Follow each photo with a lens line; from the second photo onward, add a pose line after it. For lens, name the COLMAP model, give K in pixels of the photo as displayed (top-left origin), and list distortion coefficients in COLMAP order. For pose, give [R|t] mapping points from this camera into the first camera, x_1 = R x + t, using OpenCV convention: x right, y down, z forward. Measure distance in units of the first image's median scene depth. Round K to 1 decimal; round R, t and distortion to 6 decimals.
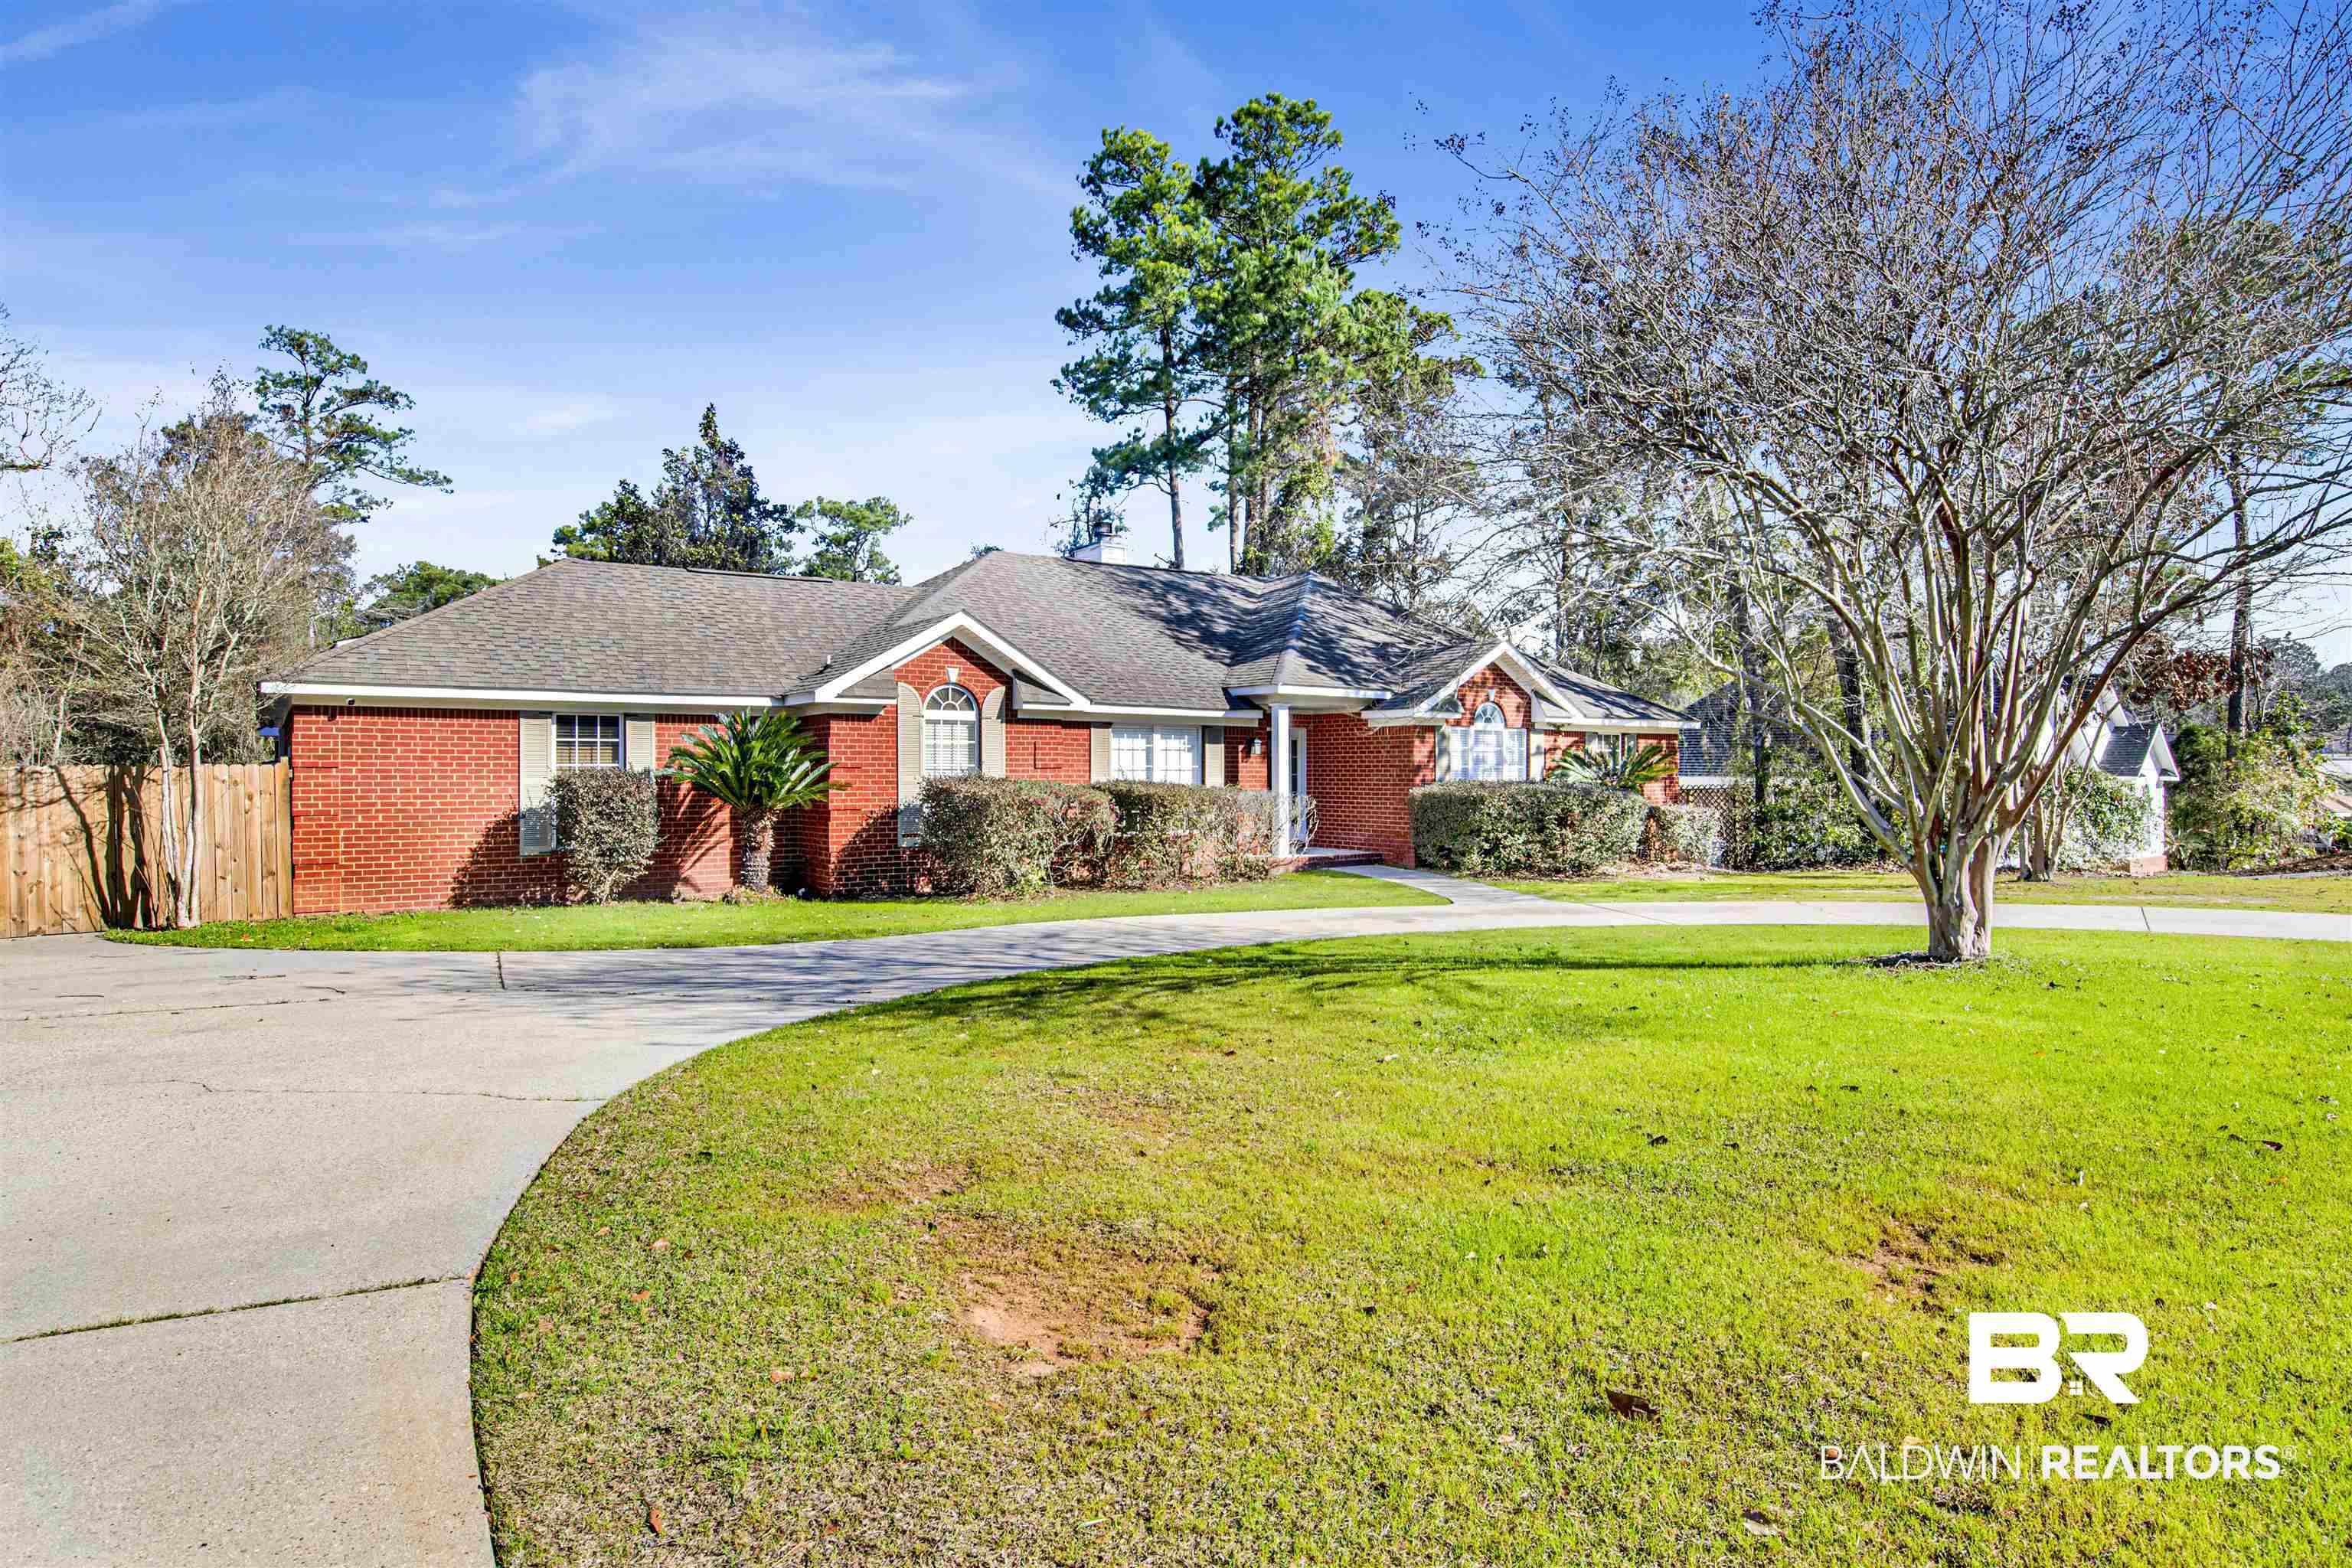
lens RADIAL K [[1337.6, 0, 1176.0], [0, 1337.6, 784.0], [0, 0, 1]] dist [-0.055156, 0.000798]
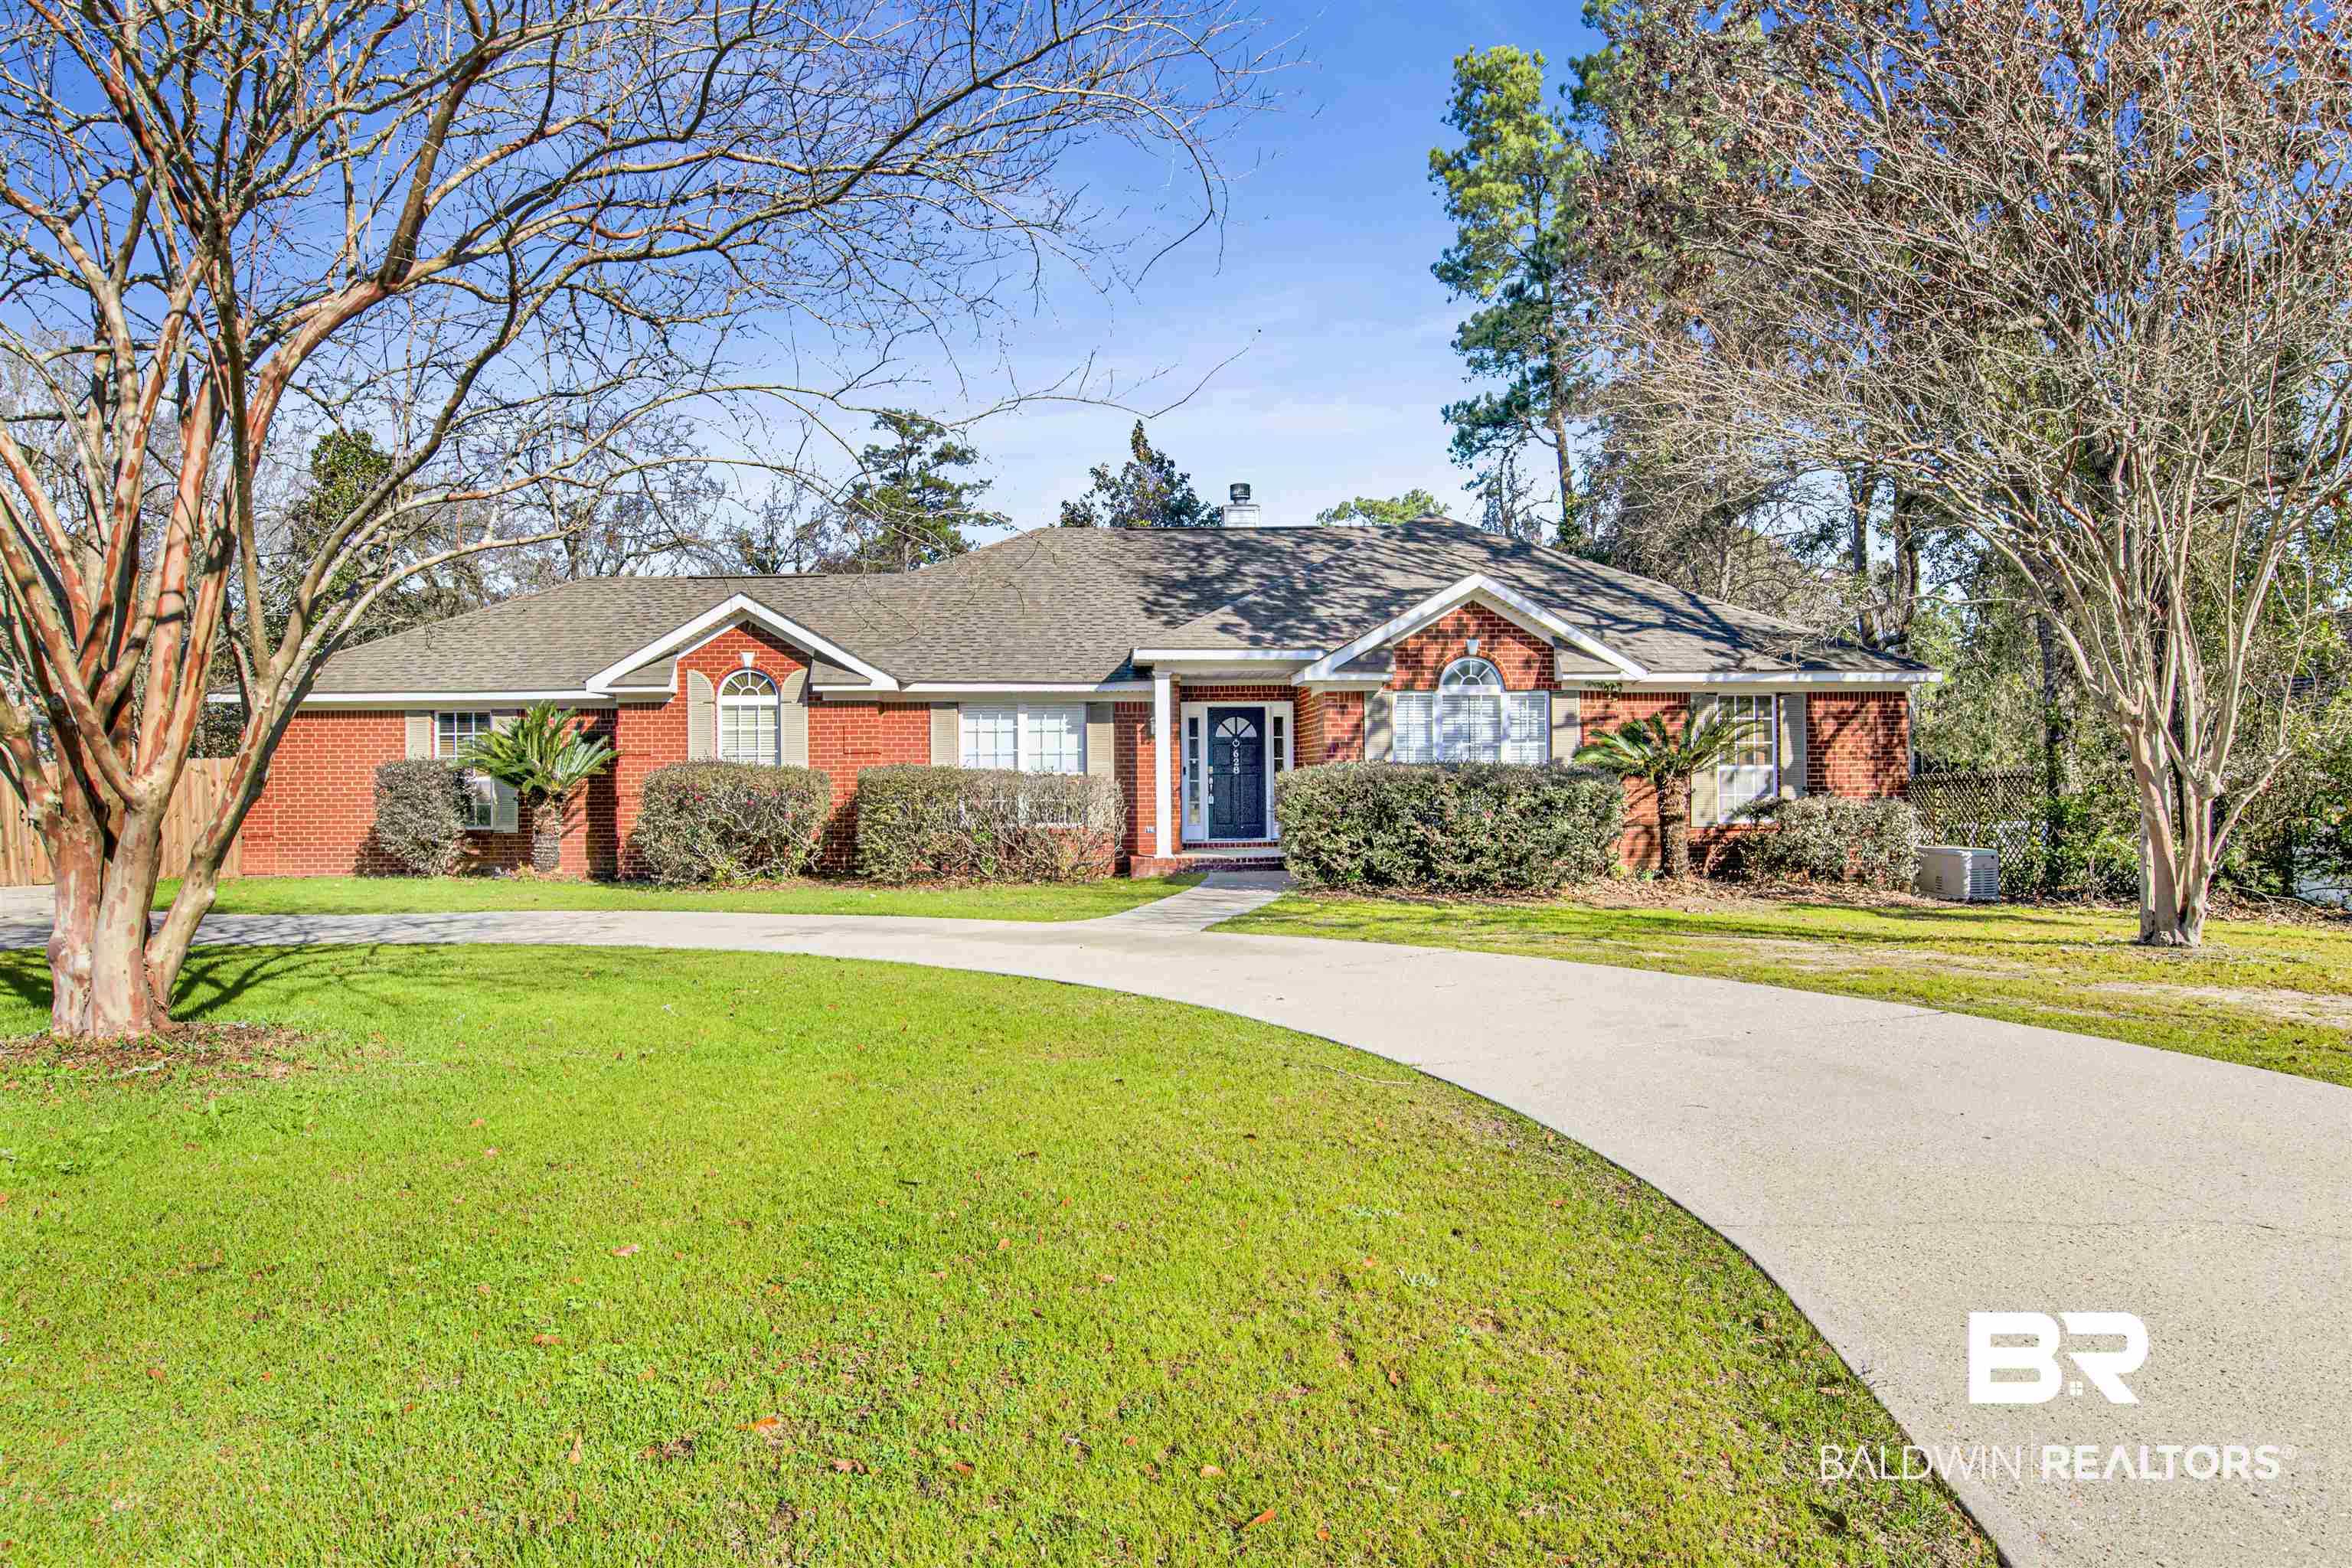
lens RADIAL K [[1263.2, 0, 1149.3], [0, 1263.2, 812.8], [0, 0, 1]] dist [-0.056751, -0.000182]
pose [[0.832355, 0.012024, -0.554112, 0.504866], [0.003080, 0.999649, 0.026317, 0.006373], [0.554234, -0.023612, 0.832026, 0.342141]]
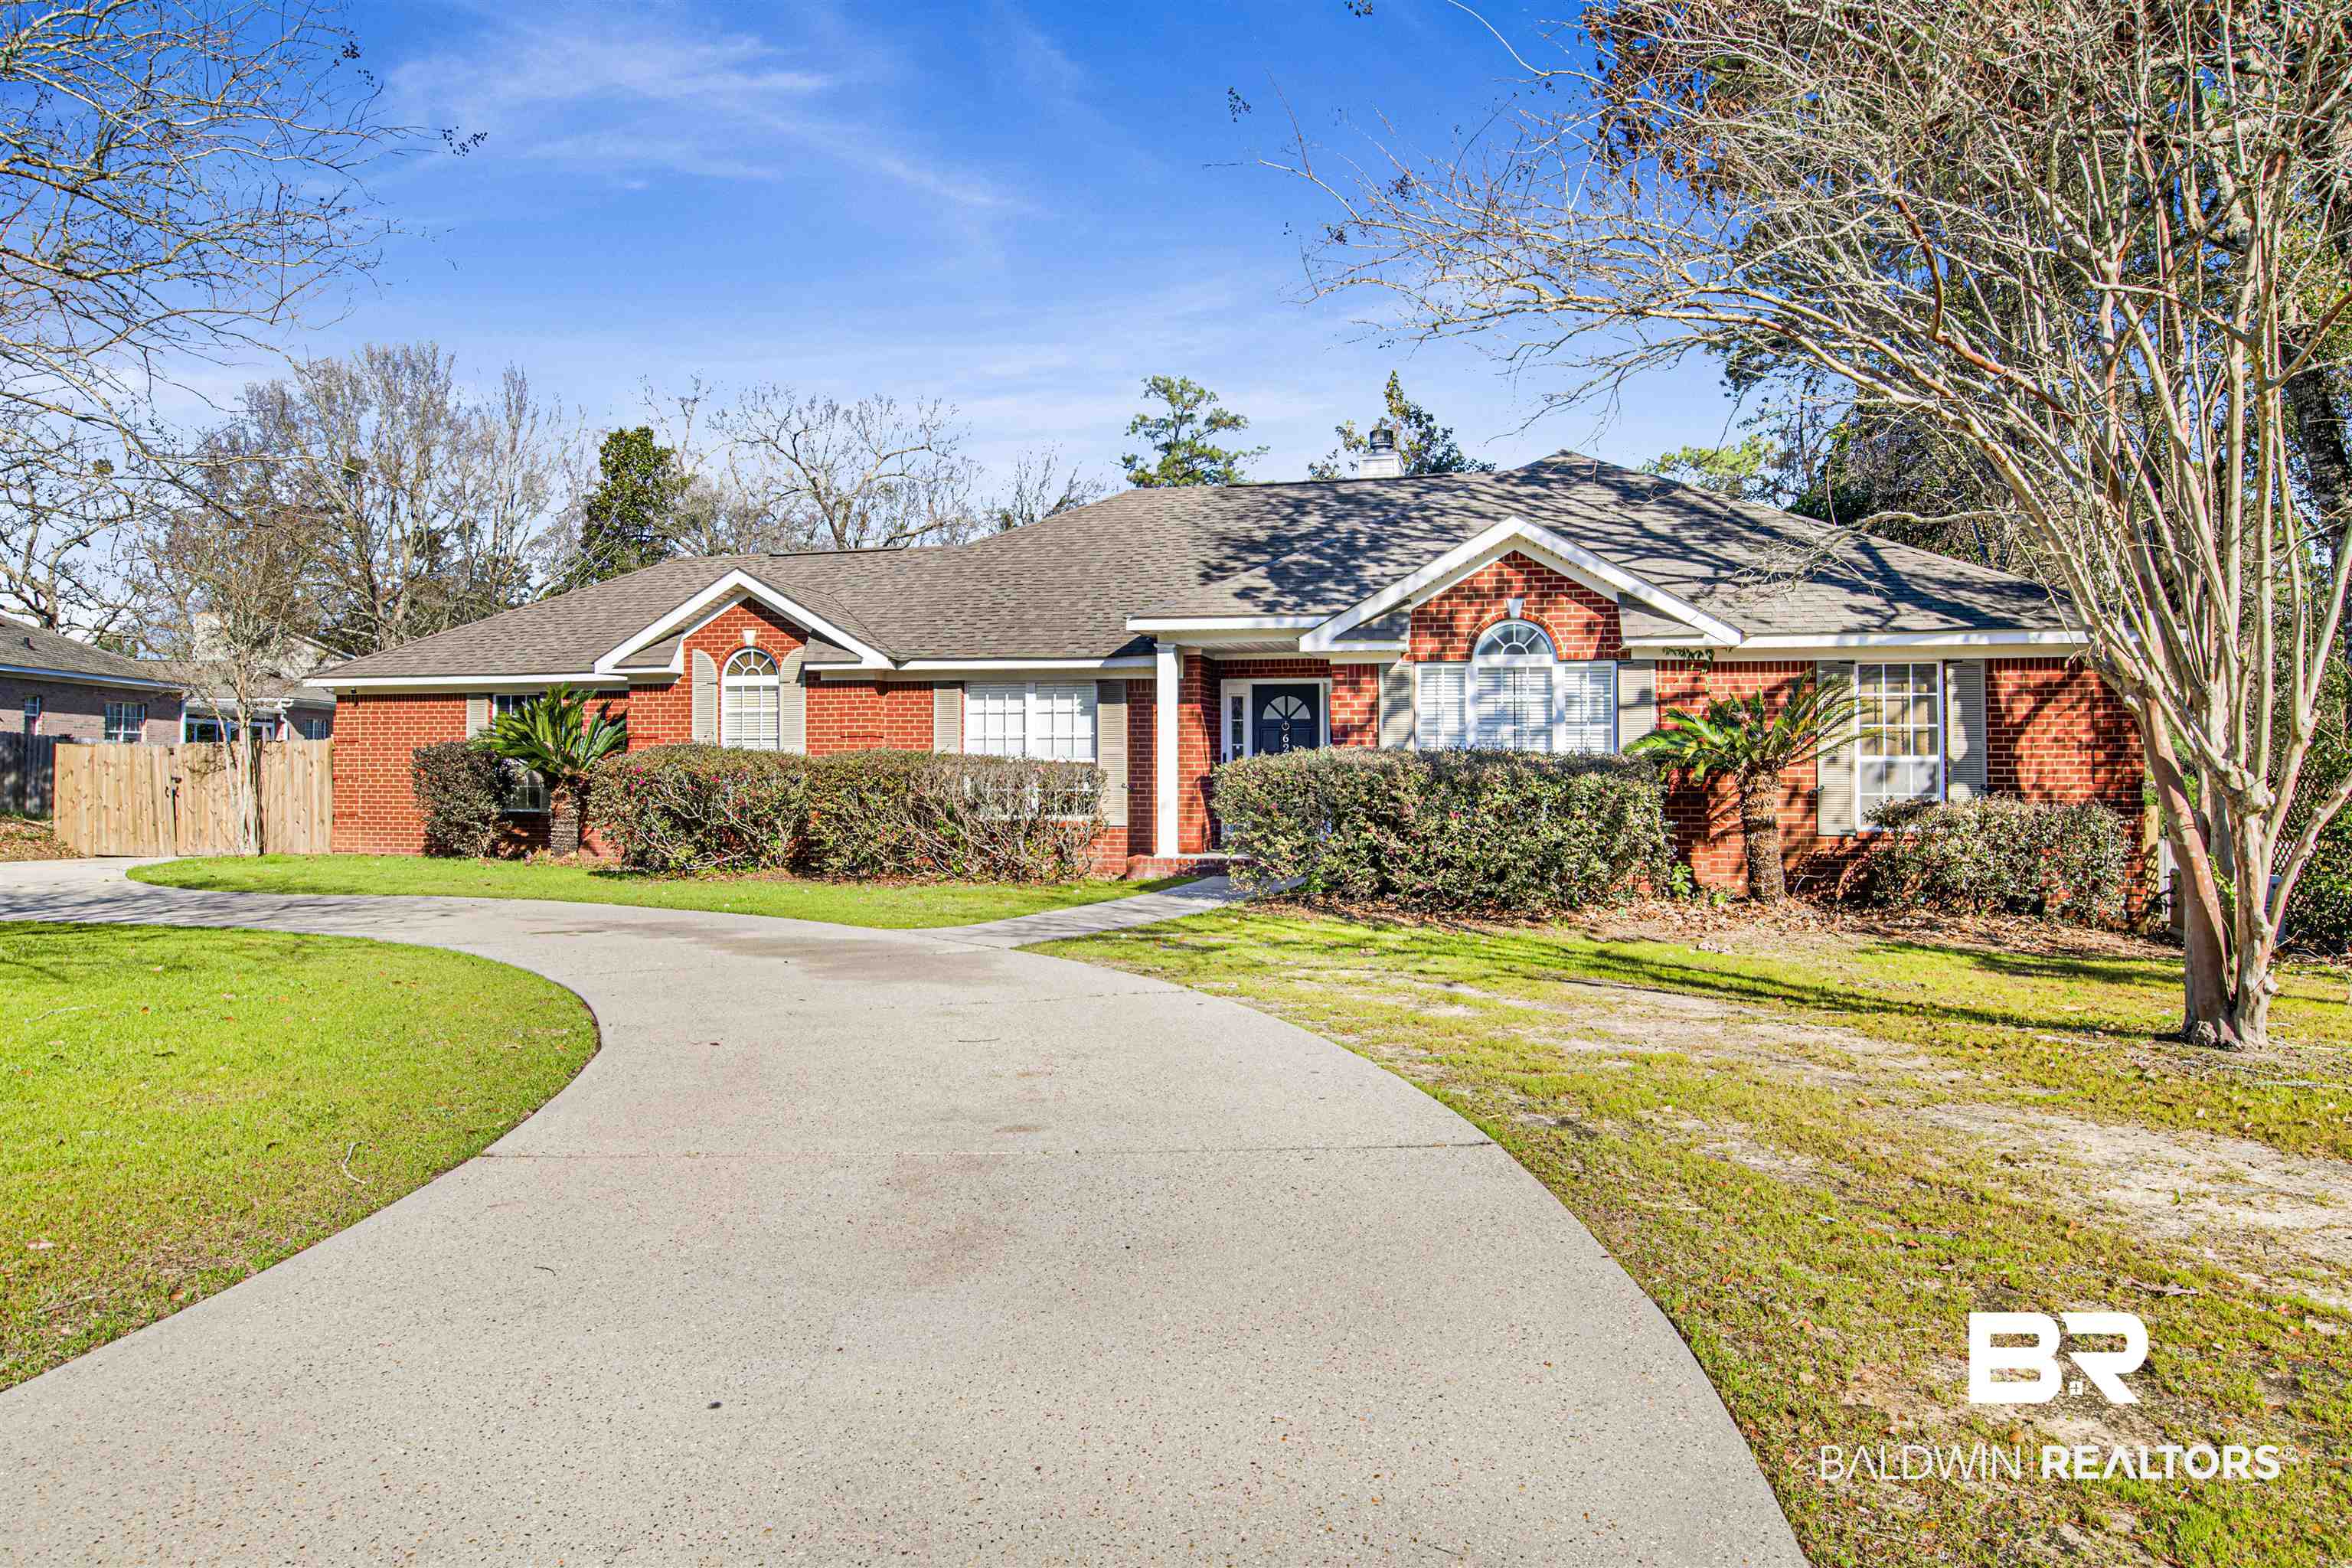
lens RADIAL K [[1337.6, 0, 1176.0], [0, 1337.6, 784.0], [0, 0, 1]] dist [-0.055156, 0.000798]
pose [[0.667390, 0.013800, -0.744580, 0.618142], [-0.005343, 0.999891, 0.013742, 0.004987], [0.744689, -0.005193, 0.667391, 0.520900]]
